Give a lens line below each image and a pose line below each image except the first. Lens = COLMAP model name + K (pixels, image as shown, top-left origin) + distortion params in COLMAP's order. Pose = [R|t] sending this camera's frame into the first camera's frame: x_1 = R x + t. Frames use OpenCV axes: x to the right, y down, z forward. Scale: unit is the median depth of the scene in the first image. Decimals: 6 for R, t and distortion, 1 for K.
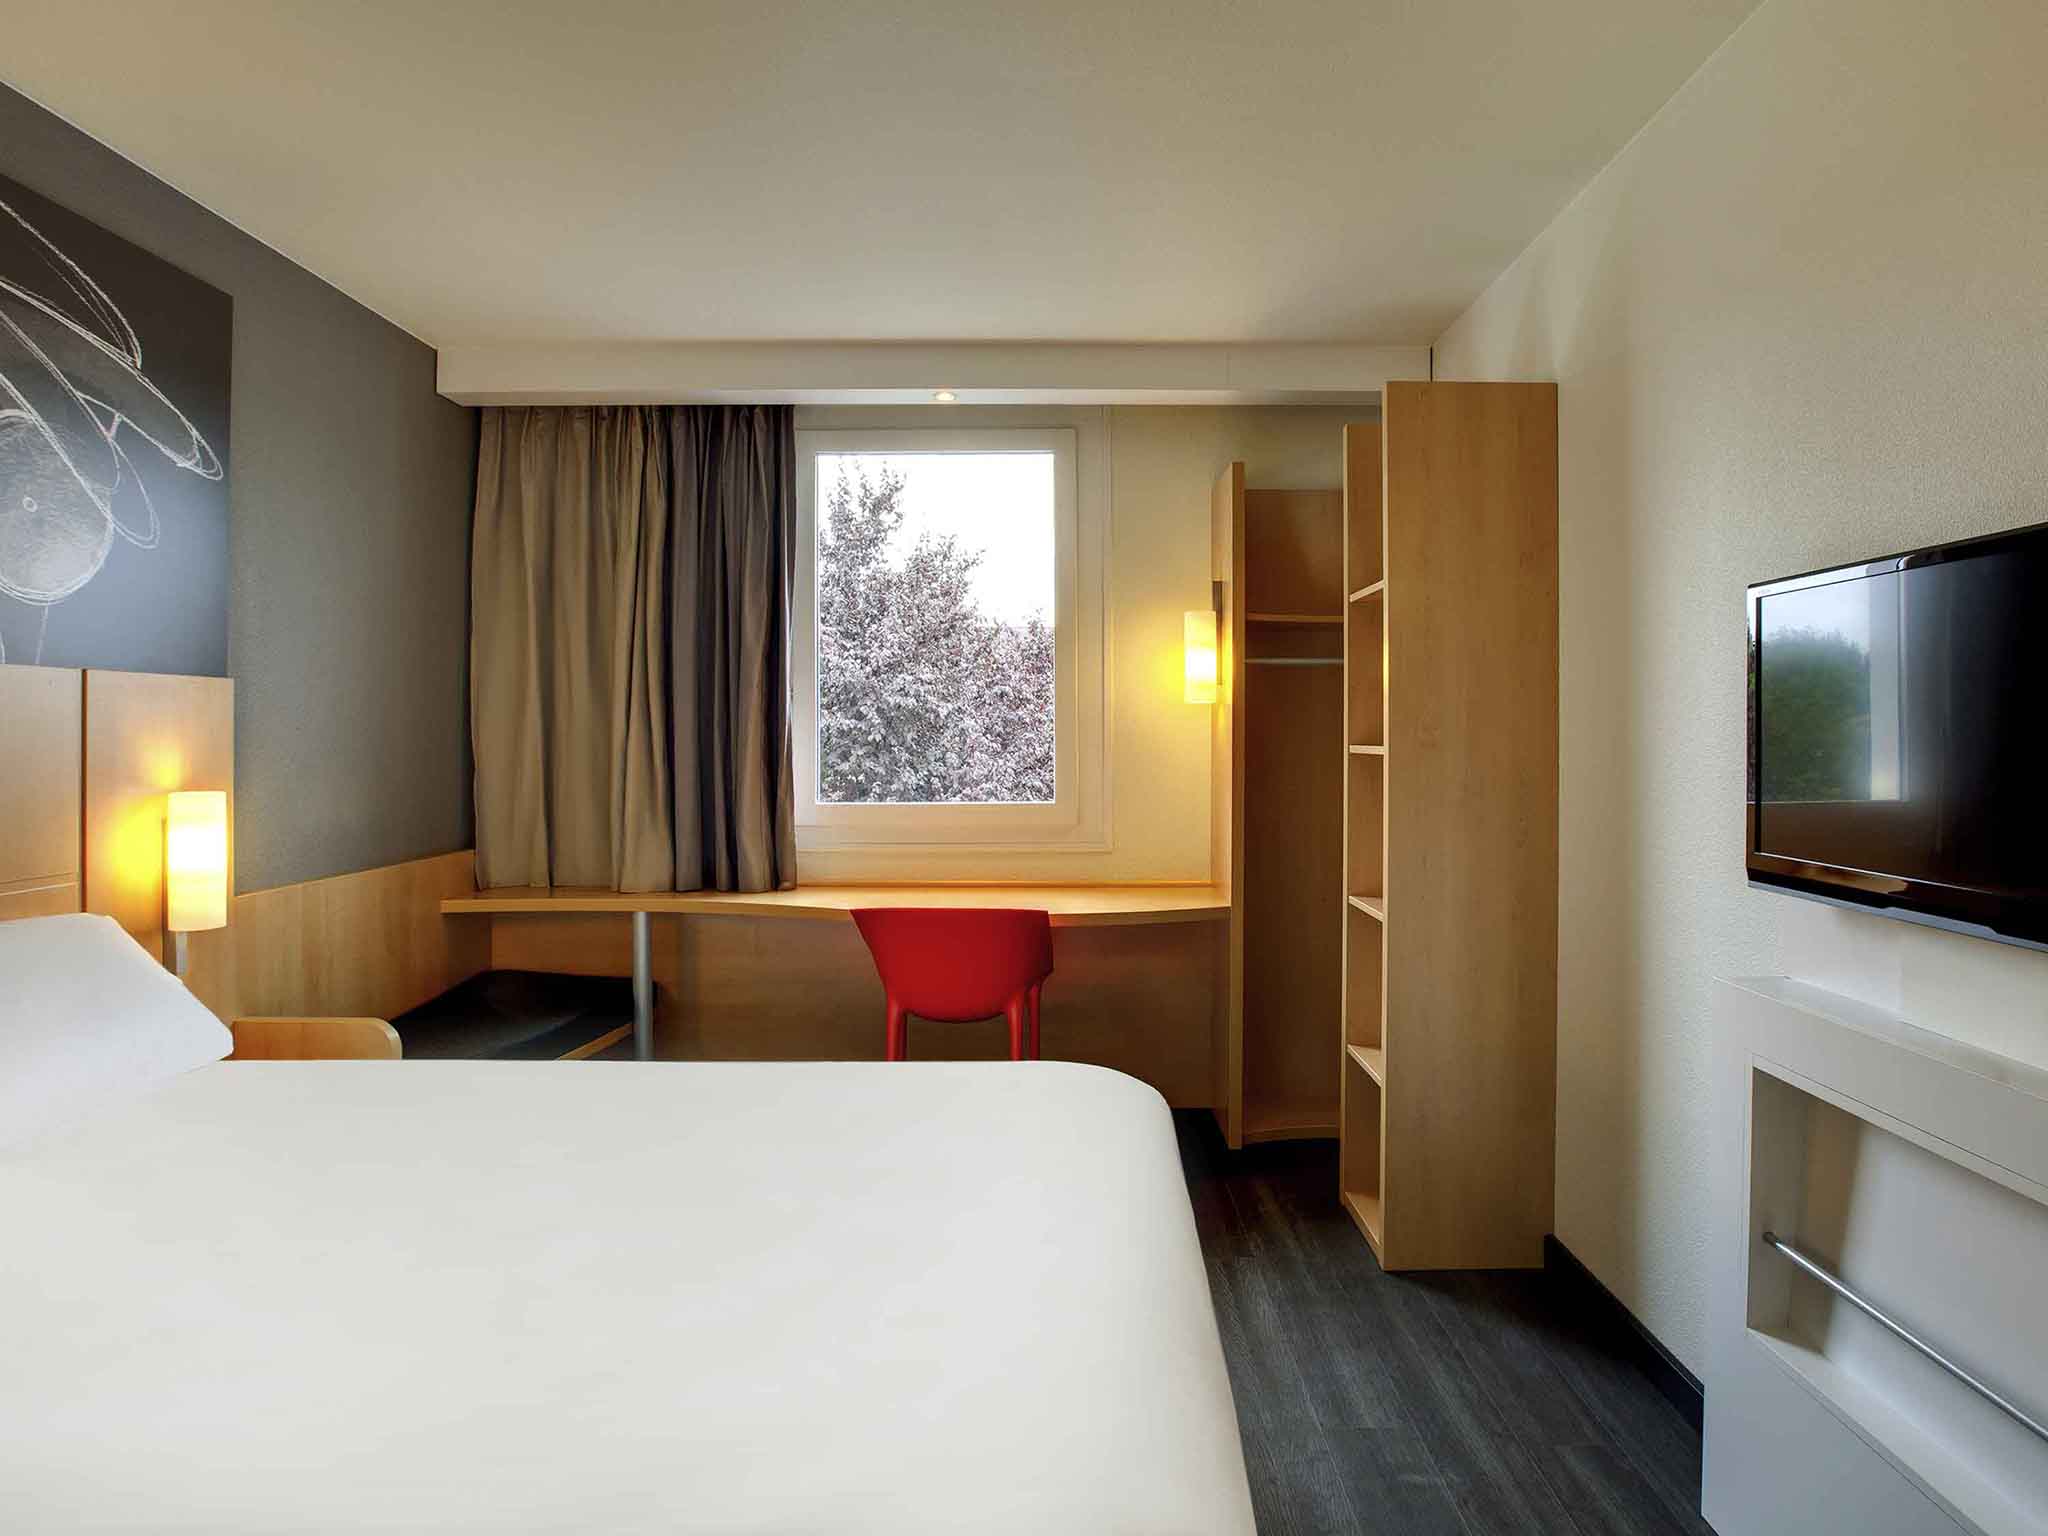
lens RADIAL K [[1171.8, 0, 1025.3], [0, 1171.8, 745.7], [0, 0, 1]] dist [-0.000951, 0.001731]
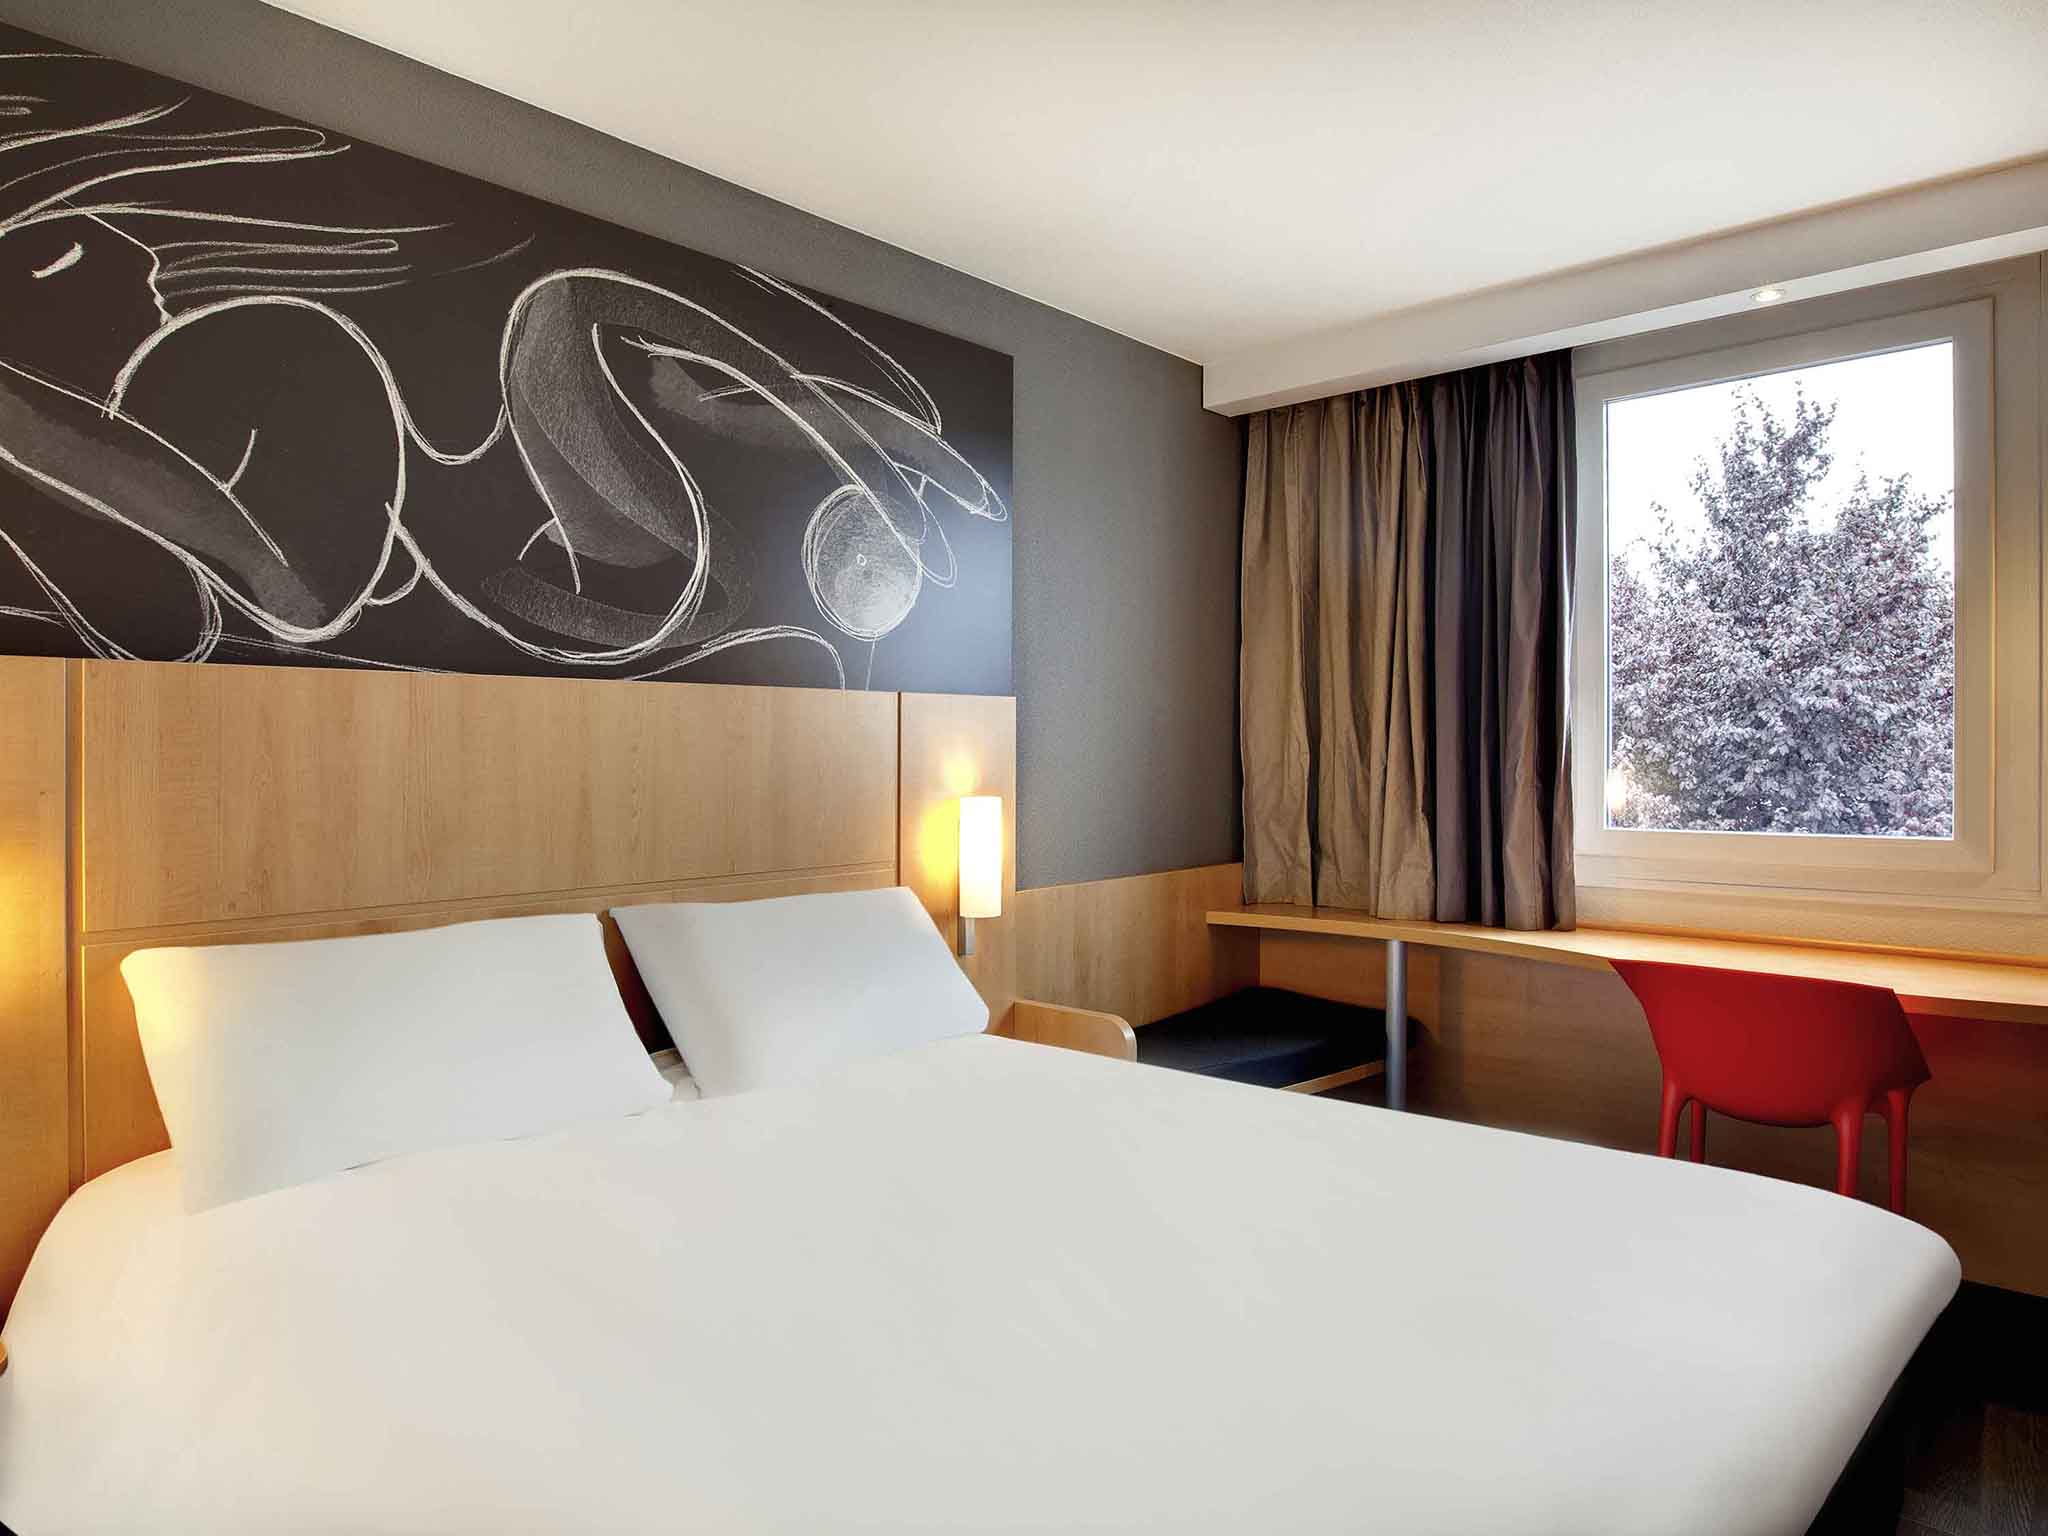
lens RADIAL K [[1294.9, 0, 1024.0], [0, 1294.9, 768.0], [0, 0, 1]] dist [-0.021869, 0.017274]
pose [[0.753617, 0.004774, -0.657296, 0.110383], [-0.002357, 0.999987, 0.004561, 0.004014], [0.657310, -0.001888, 0.753618, 0.054930]]
